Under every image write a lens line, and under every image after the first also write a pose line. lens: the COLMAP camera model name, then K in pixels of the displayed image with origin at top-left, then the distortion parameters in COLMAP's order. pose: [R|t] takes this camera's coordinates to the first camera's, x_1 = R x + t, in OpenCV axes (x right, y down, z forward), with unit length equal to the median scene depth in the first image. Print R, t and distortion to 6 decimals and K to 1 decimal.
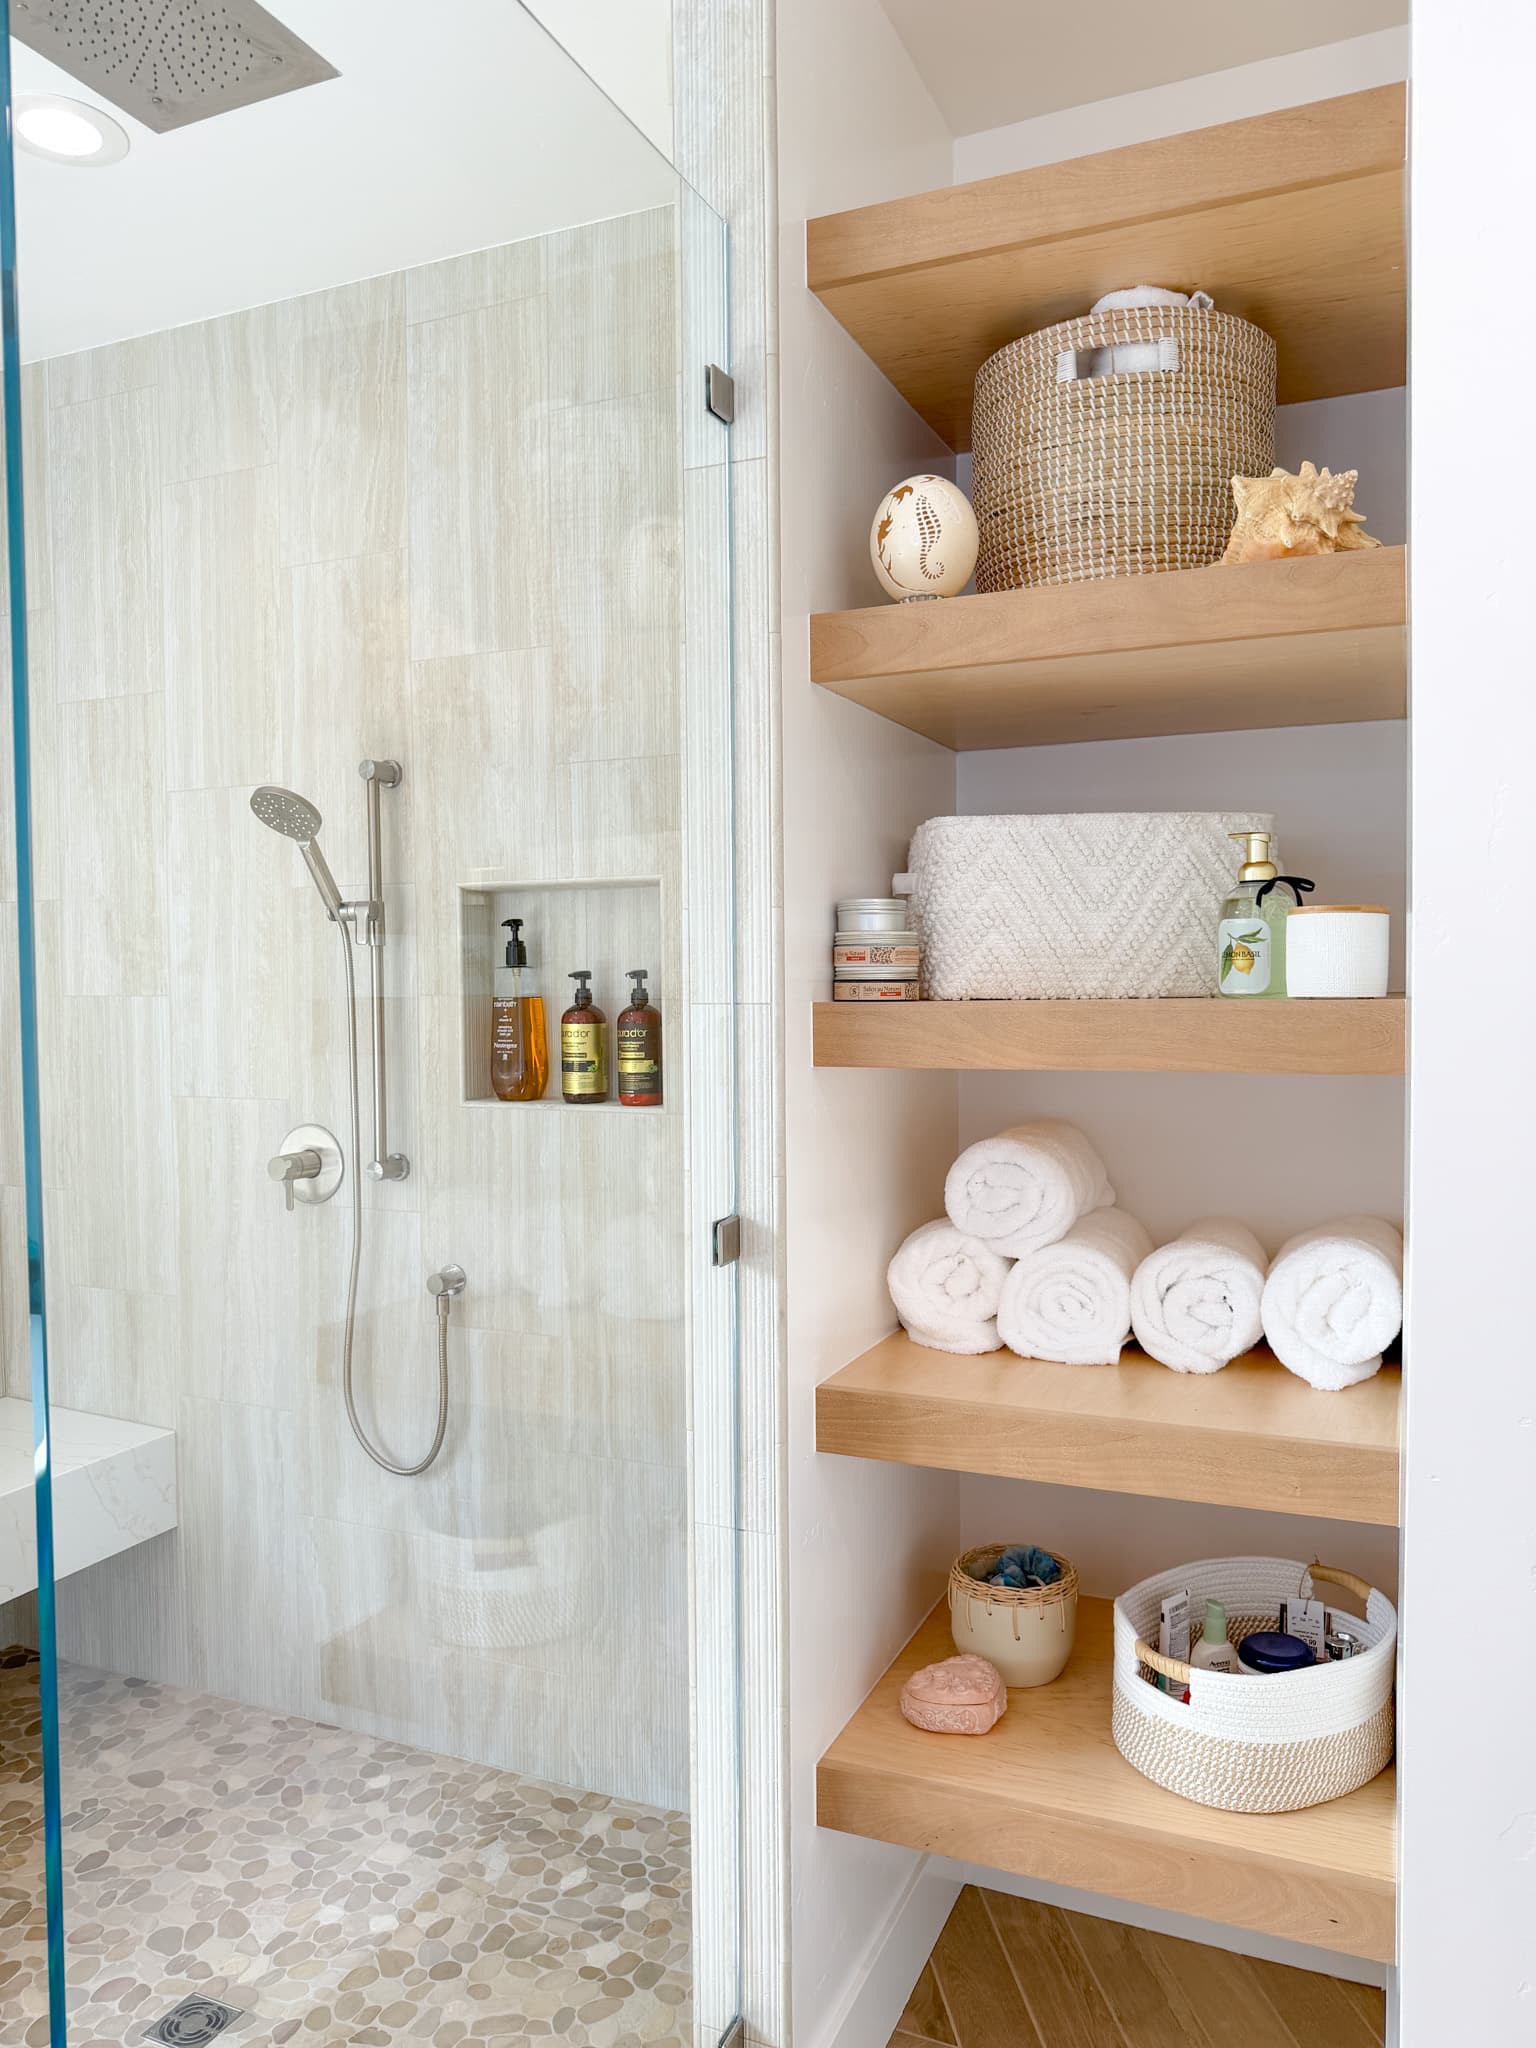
lens RADIAL K [[1449.0, 0, 802.3], [0, 1449.0, 1021.9], [0, 0, 1]] dist [0.044512, -0.083797]
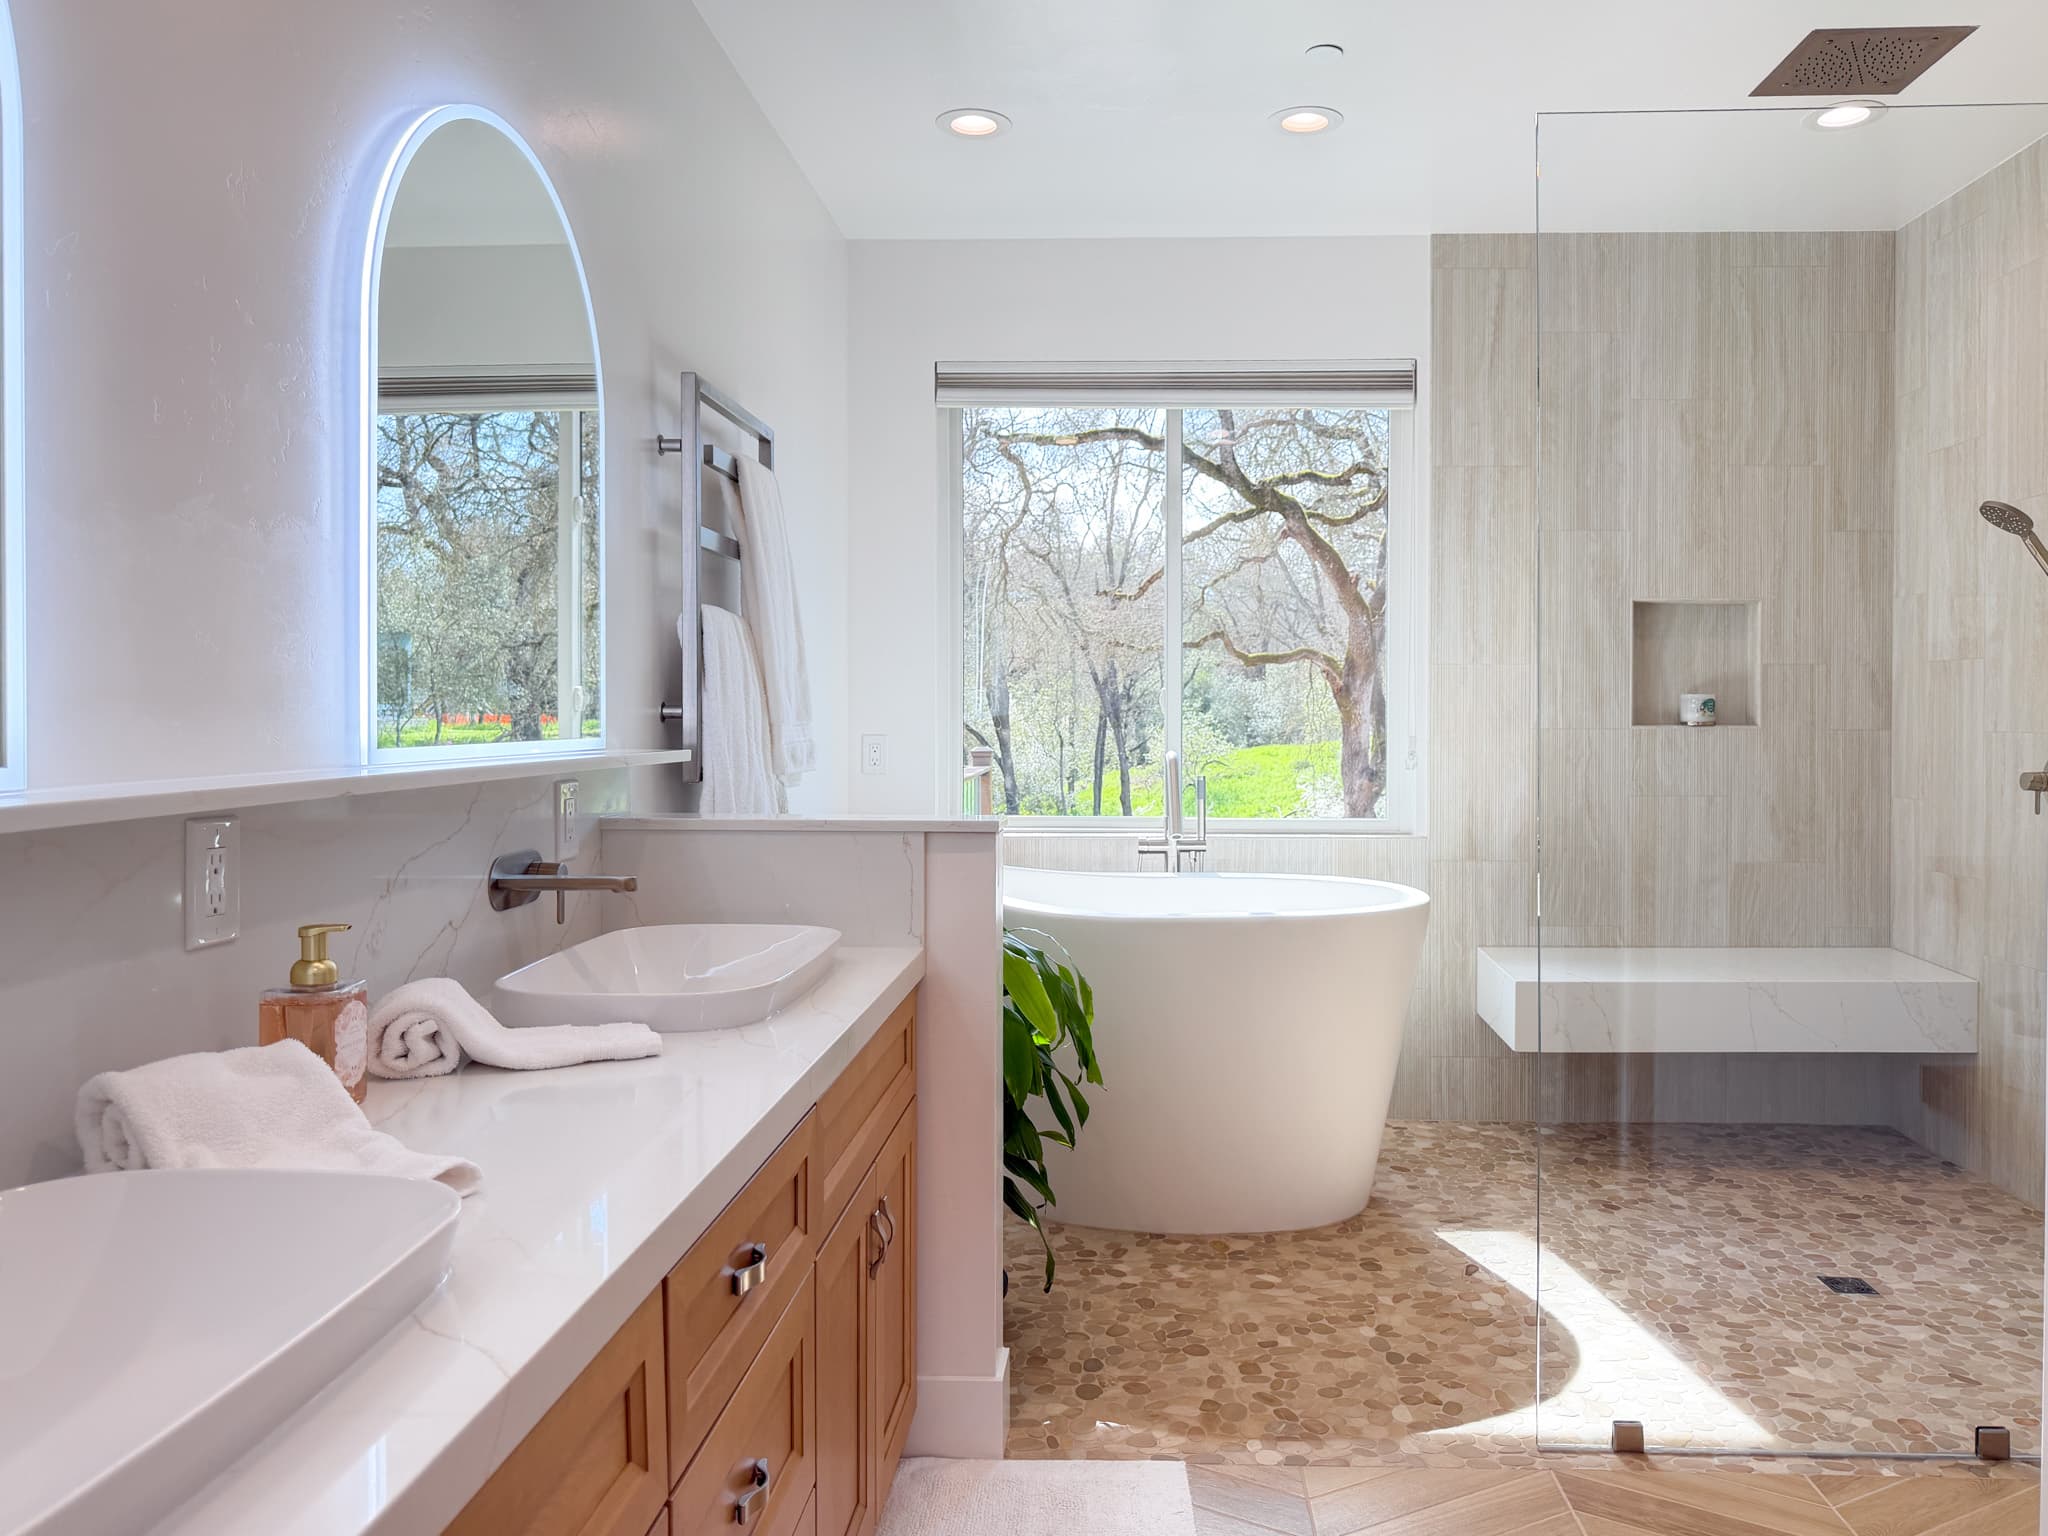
lens RADIAL K [[1493.6, 0, 1082.1], [0, 1493.6, 710.2], [0, 0, 1]] dist [-0.024790, -0.001724]
pose [[0.343370, 0.008391, -0.939163, 0.687987], [-0.036762, 0.999314, -0.004512, 0.079870], [0.938481, 0.036075, 0.343443, -0.313013]]
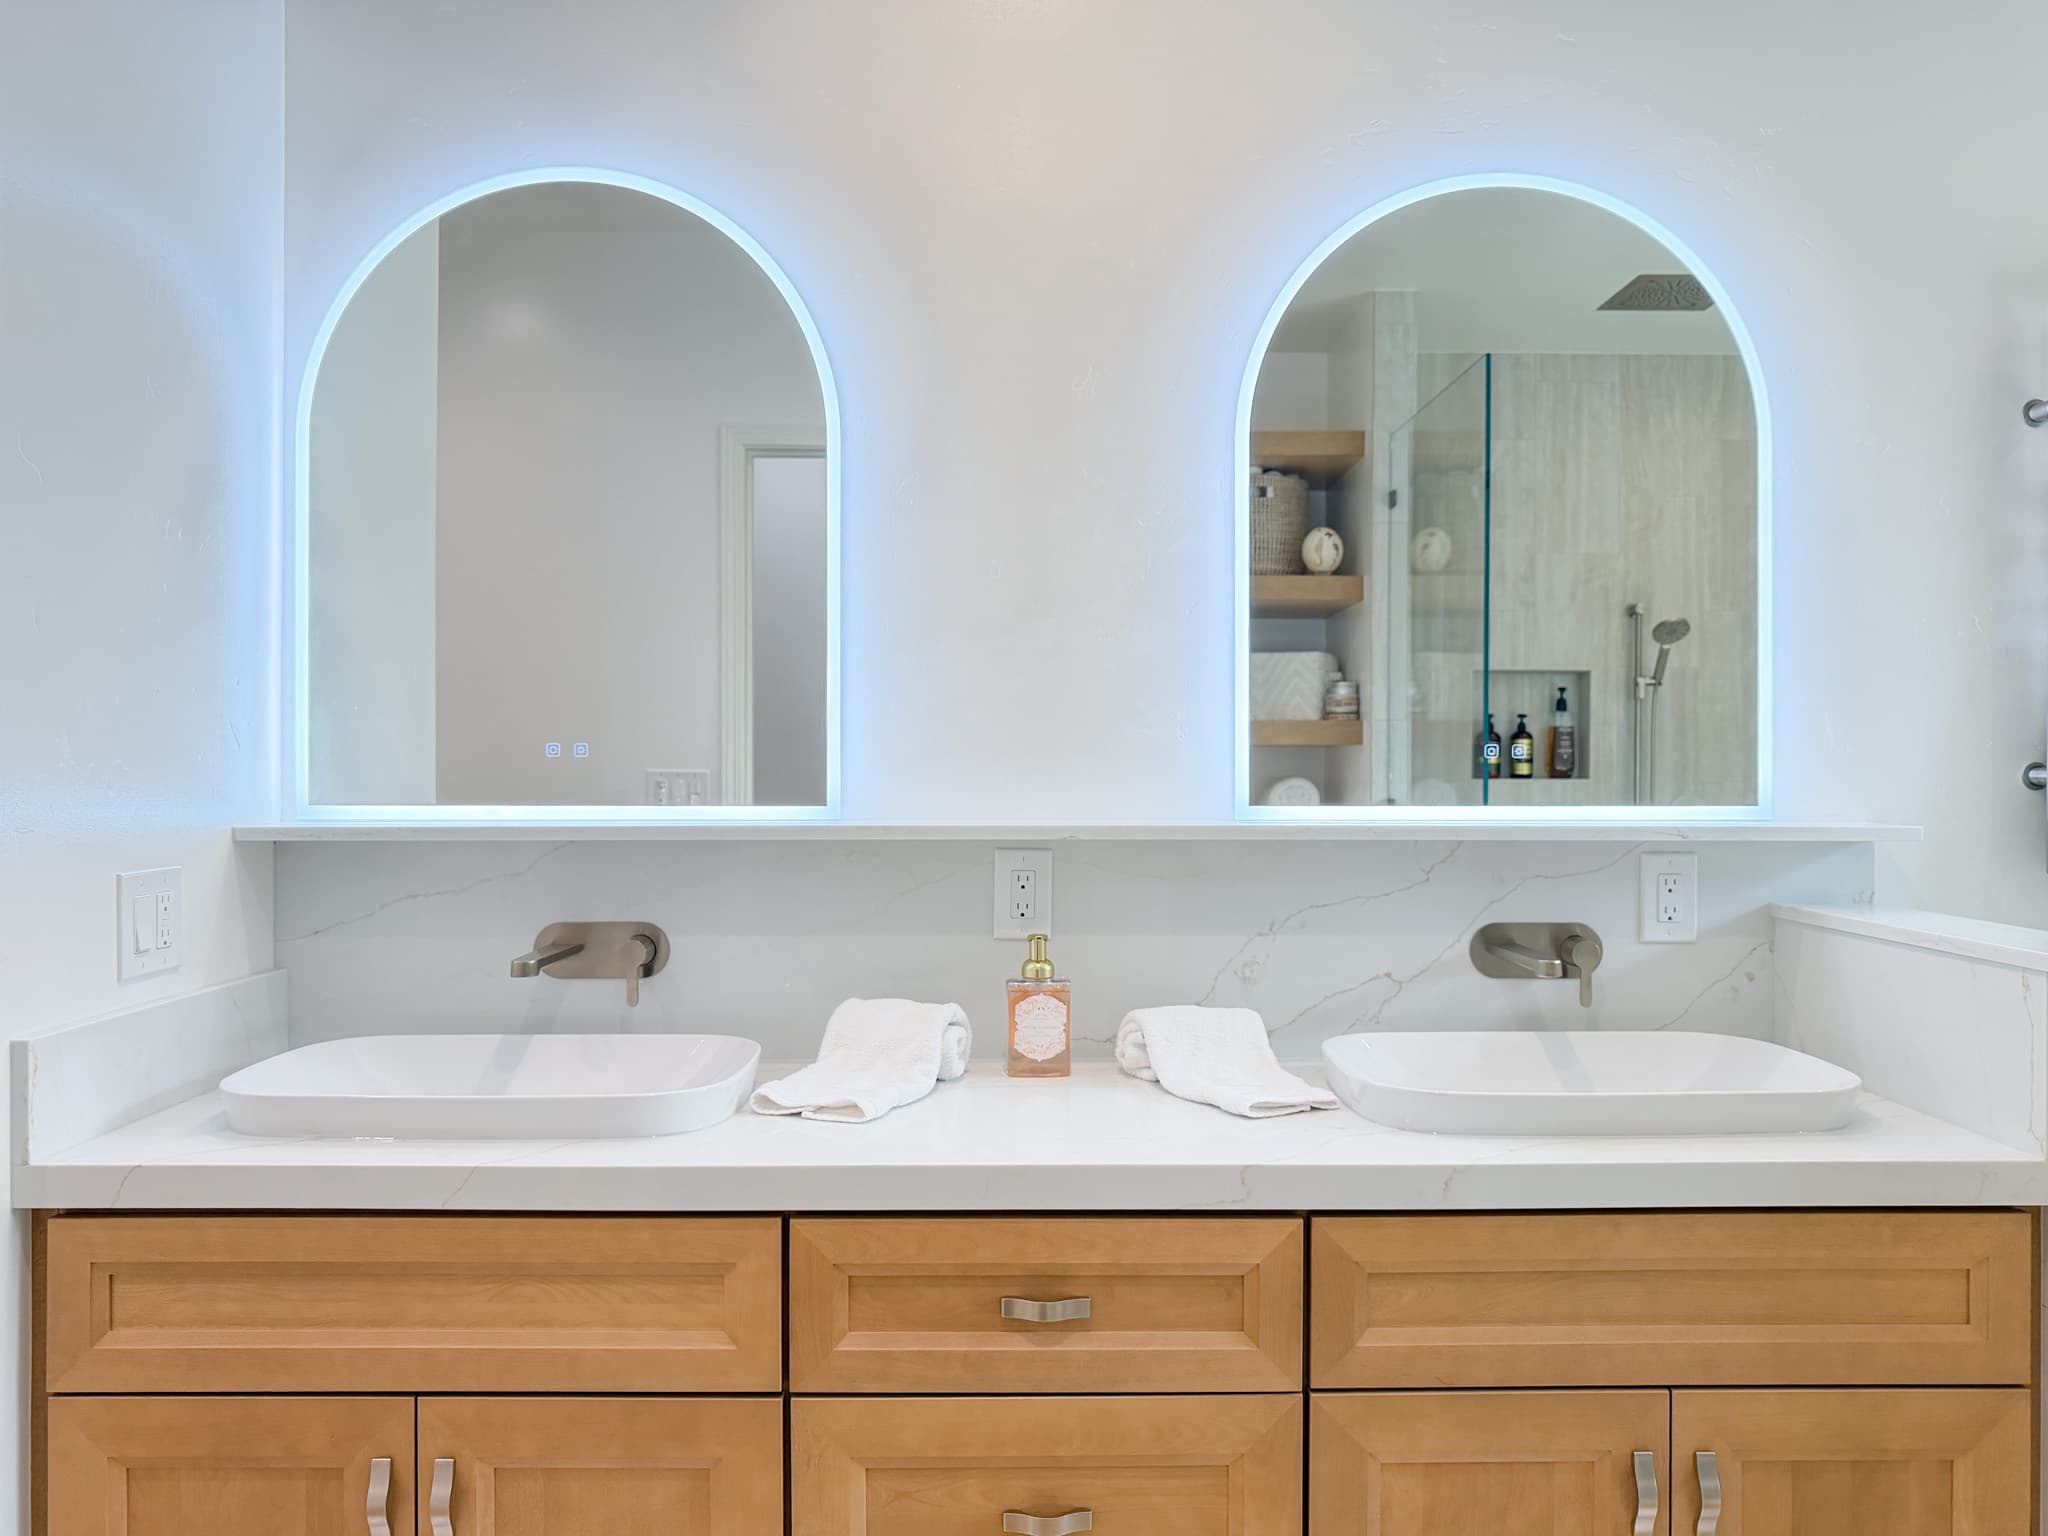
lens RADIAL K [[1466.8, 0, 1047.5], [0, 1466.8, 769.7], [0, 0, 1]] dist [-0.007259, -0.006339]
pose [[-0.915353, 0.007943, -0.402574, 0.332061], [-0.007616, 0.999285, 0.037033, 0.057497], [0.402580, 0.036964, -0.914638, 0.330220]]
